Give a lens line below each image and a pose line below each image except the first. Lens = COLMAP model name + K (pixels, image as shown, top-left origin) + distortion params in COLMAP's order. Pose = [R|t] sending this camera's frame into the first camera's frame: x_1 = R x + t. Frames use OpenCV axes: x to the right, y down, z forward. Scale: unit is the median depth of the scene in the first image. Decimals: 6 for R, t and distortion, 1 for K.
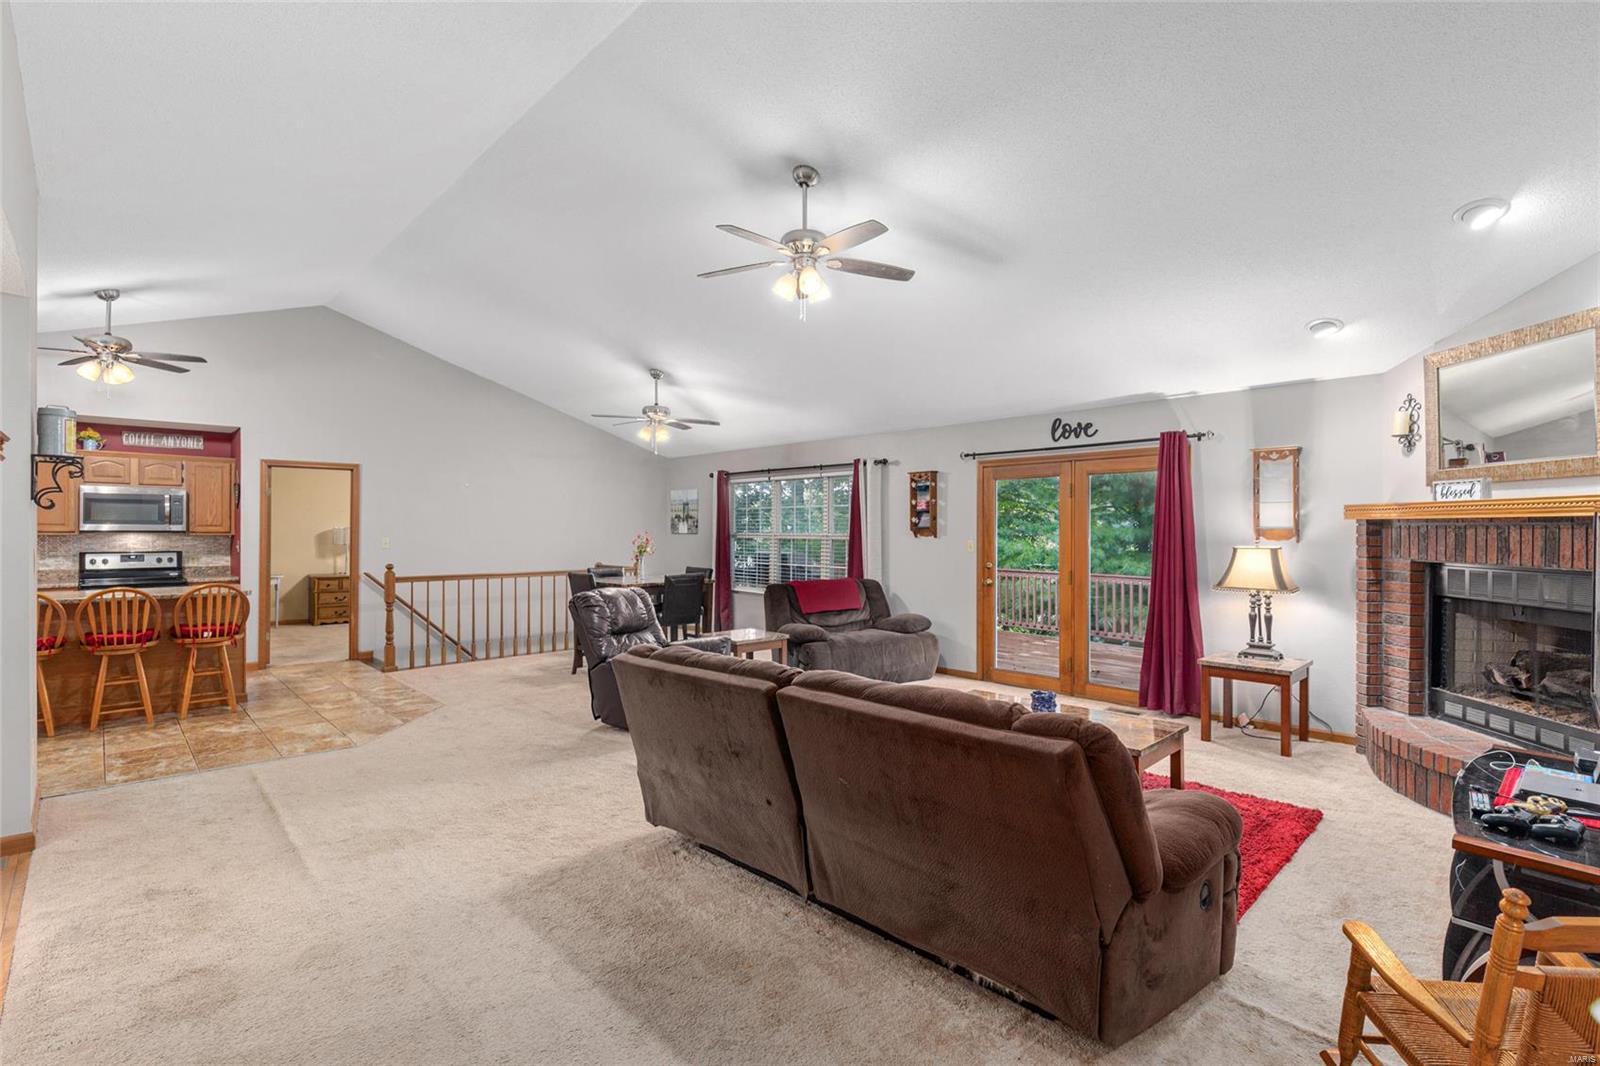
lens RADIAL K [[788.7, 0, 812.4], [0, 788.7, 526.1], [0, 0, 1]] dist [0.001833, -0.001491]
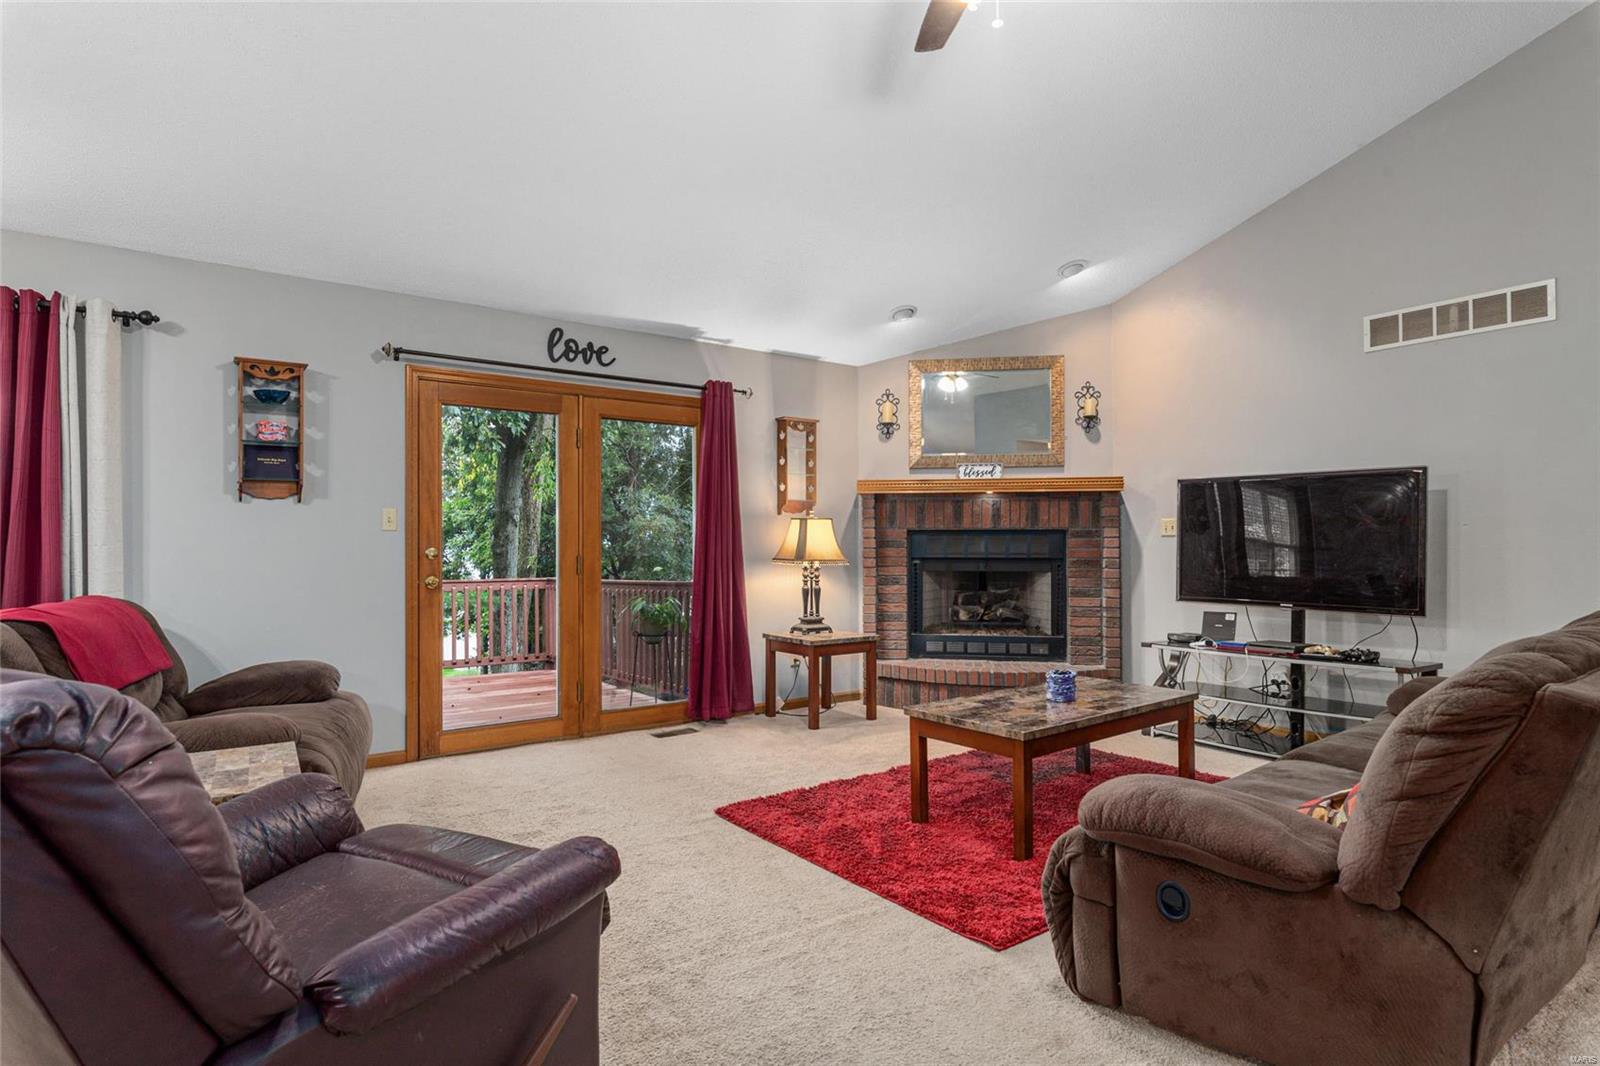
lens RADIAL K [[823.4, 0, 792.9], [0, 823.4, 535.6], [0, 0, 1]] dist [-0.011420, 0.000183]
pose [[0.130109, 0.012953, 0.991415, -0.310674], [0.002224, 0.999908, -0.013356, 0.043430], [-0.991497, 0.003942, 0.130069, 0.631629]]
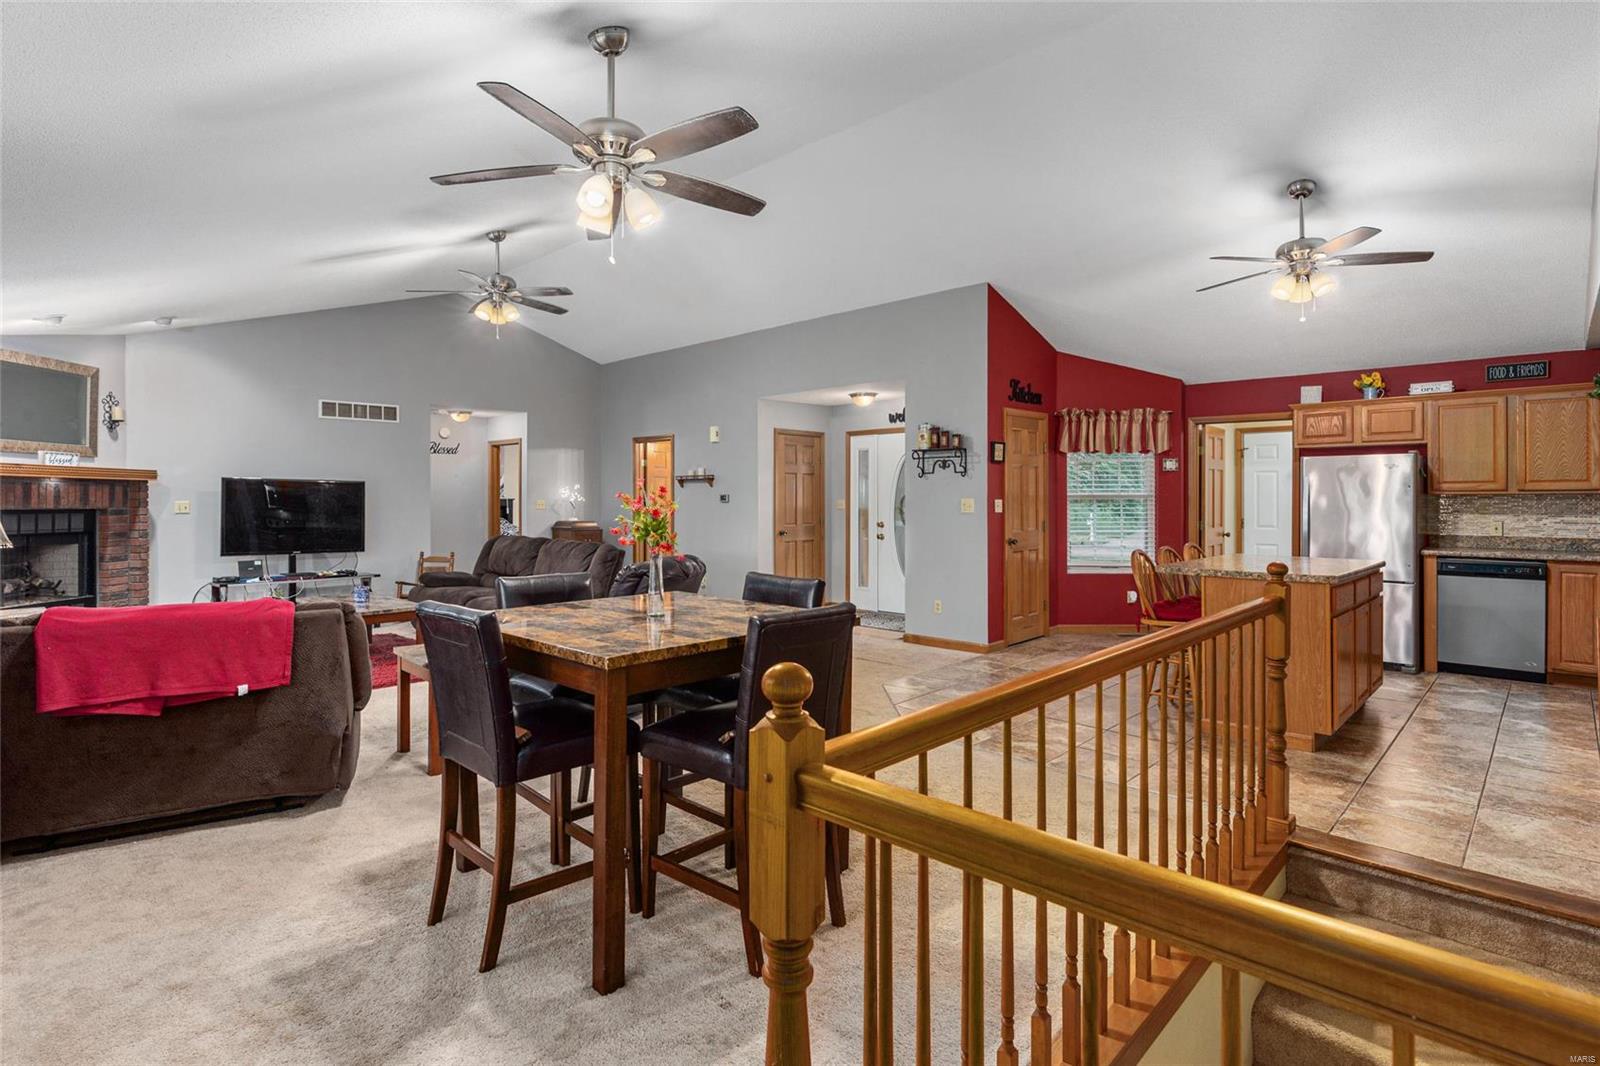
lens RADIAL K [[788.7, 0, 797.3], [0, 788.7, 499.0], [0, 0, 1]] dist [0.001833, -0.001491]
pose [[-0.998271, -0.001659, -0.058750, -0.271976], [-0.001664, 0.999999, 0.000029, 0.016340], [0.058750, 0.000127, -0.998273, 1.412217]]
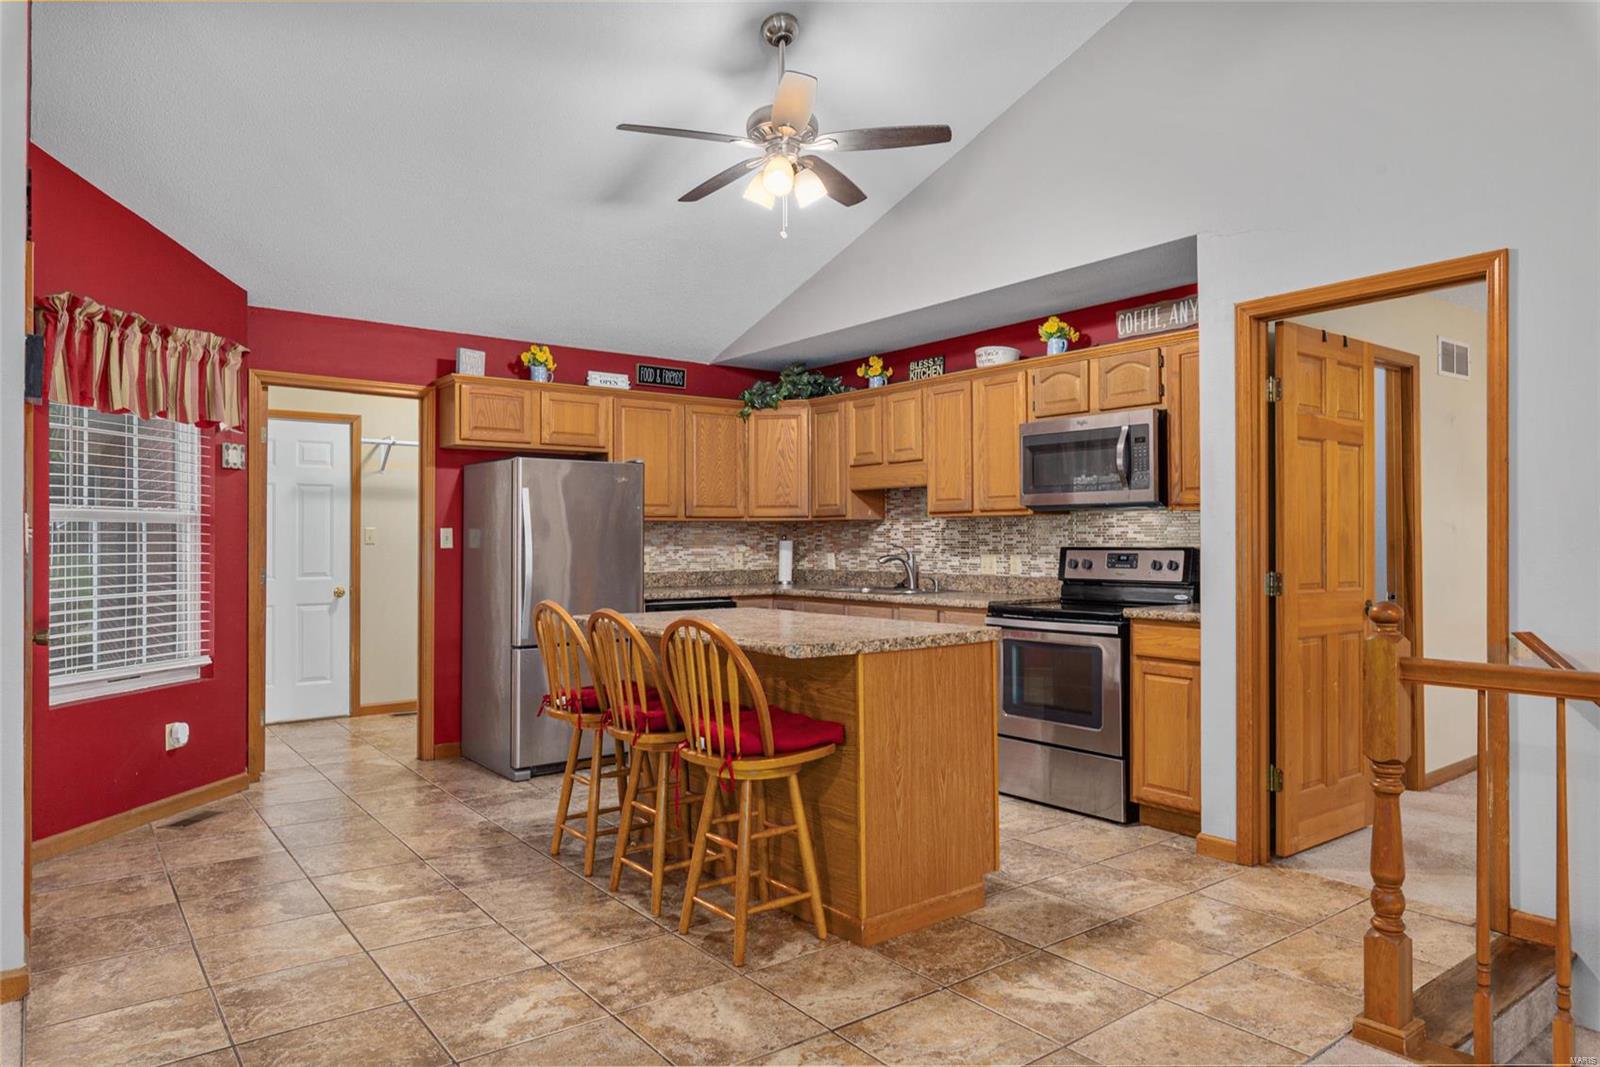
lens RADIAL K [[1006.0, 0, 795.8], [0, 1006.0, 526.8], [0, 0, 1]] dist [0.002716, 0.000016]
pose [[-0.104925, -0.015738, -0.994356, -0.205169], [0.004613, 0.999856, -0.016312, 0.028992], [0.994469, -0.006299, -0.104838, 0.864605]]
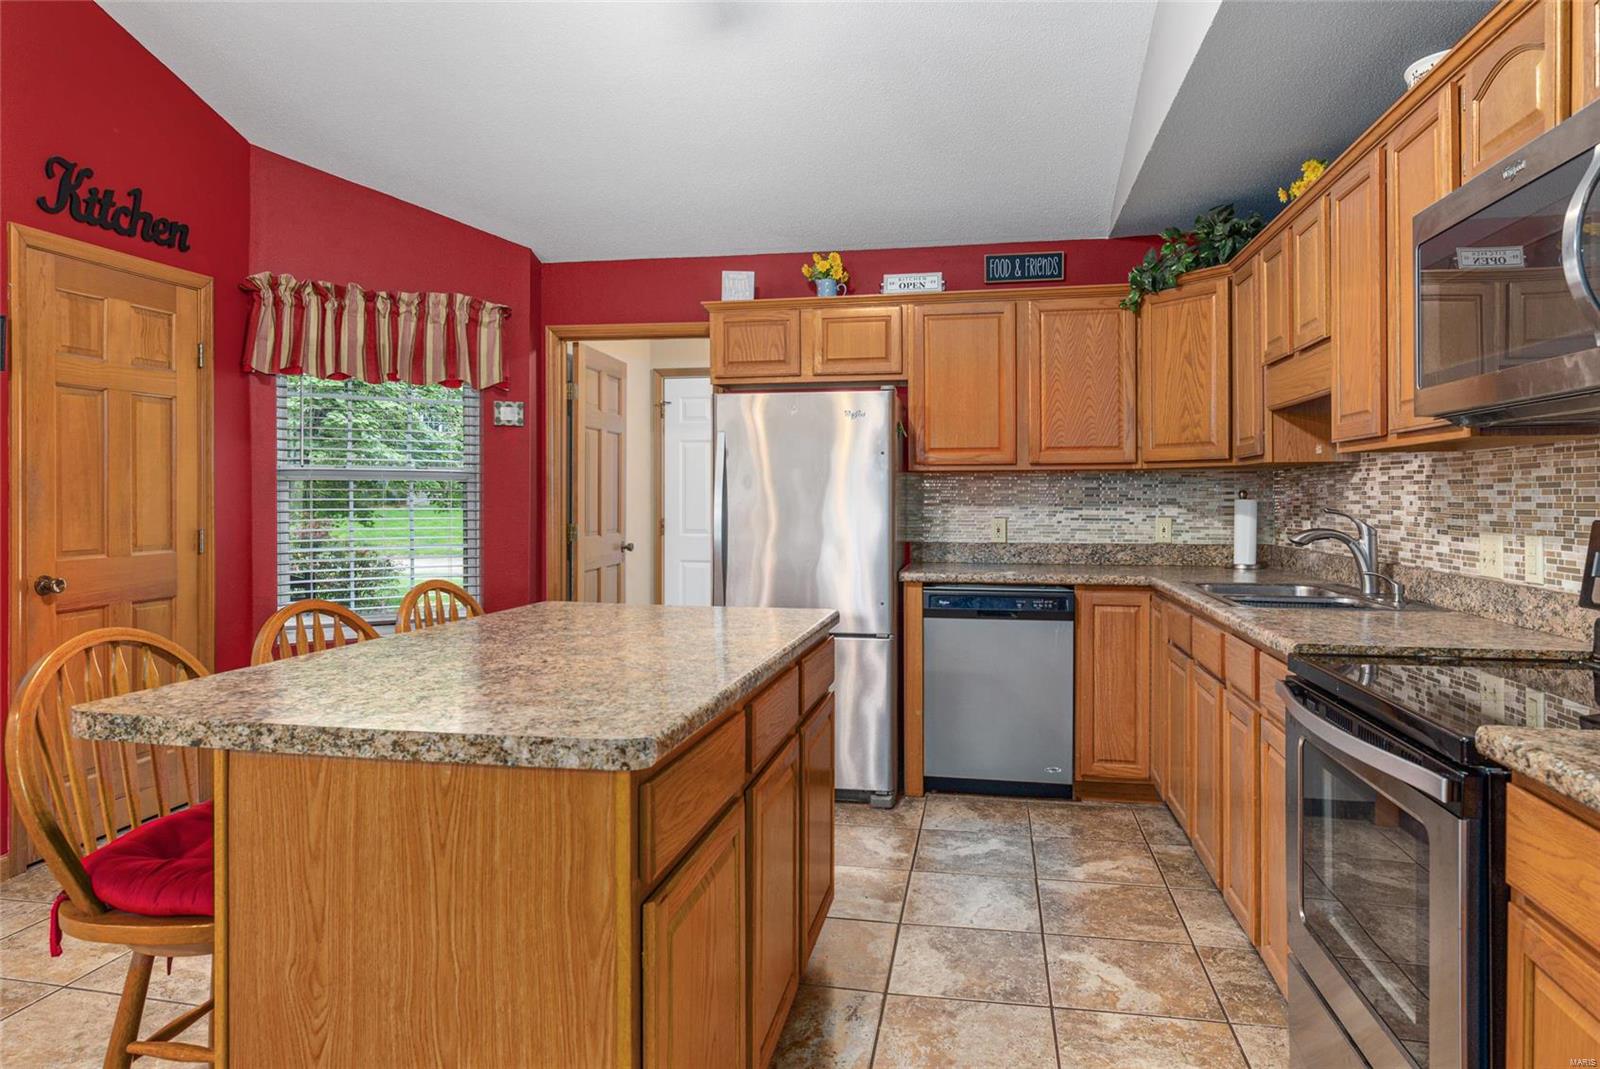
lens RADIAL K [[966.3, 0, 797.2], [0, 966.3, 497.8], [0, 0, 1]] dist [0.002217, -0.003363]
pose [[-0.807136, -0.003154, -0.590358, -0.586152], [-0.001700, 0.999994, -0.003018, 0.027763], [0.590364, -0.001432, -0.807136, 1.052169]]
